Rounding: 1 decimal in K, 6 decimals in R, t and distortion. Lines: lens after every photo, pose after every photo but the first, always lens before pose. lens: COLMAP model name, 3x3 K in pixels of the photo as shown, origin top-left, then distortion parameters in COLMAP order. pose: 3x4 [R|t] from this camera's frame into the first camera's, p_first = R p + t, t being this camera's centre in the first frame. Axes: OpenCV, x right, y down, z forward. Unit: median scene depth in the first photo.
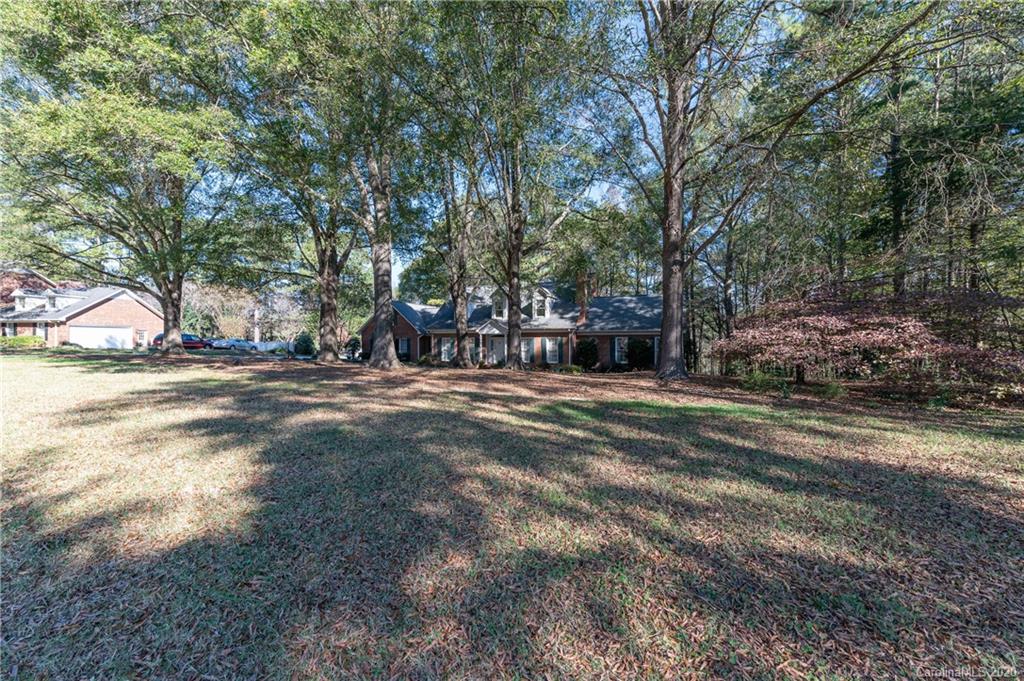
lens RADIAL K [[414.4, 0, 522.3], [0, 414.4, 340.1], [0, 0, 1]] dist [-0.000113, -0.000048]
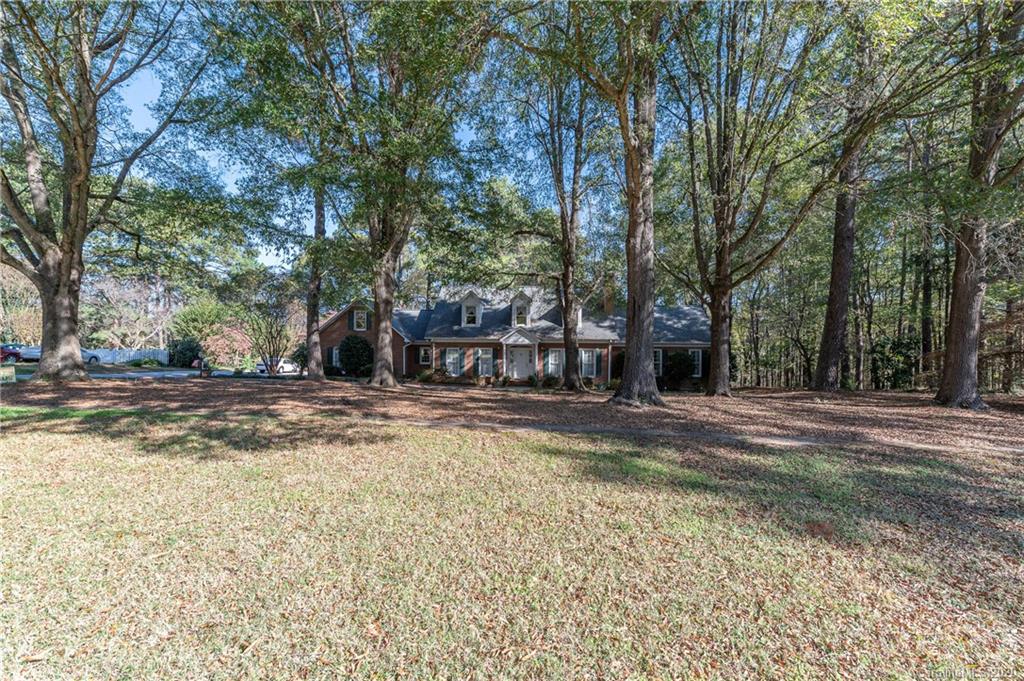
lens RADIAL K [[414.4, 0, 522.3], [0, 414.4, 340.1], [0, 0, 1]] dist [-0.000113, -0.000048]
pose [[0.933694, 0.012343, 0.357858, -0.367211], [-0.009383, 0.999906, -0.010007, -0.014059], [-0.357948, 0.005986, 0.933722, 0.201861]]
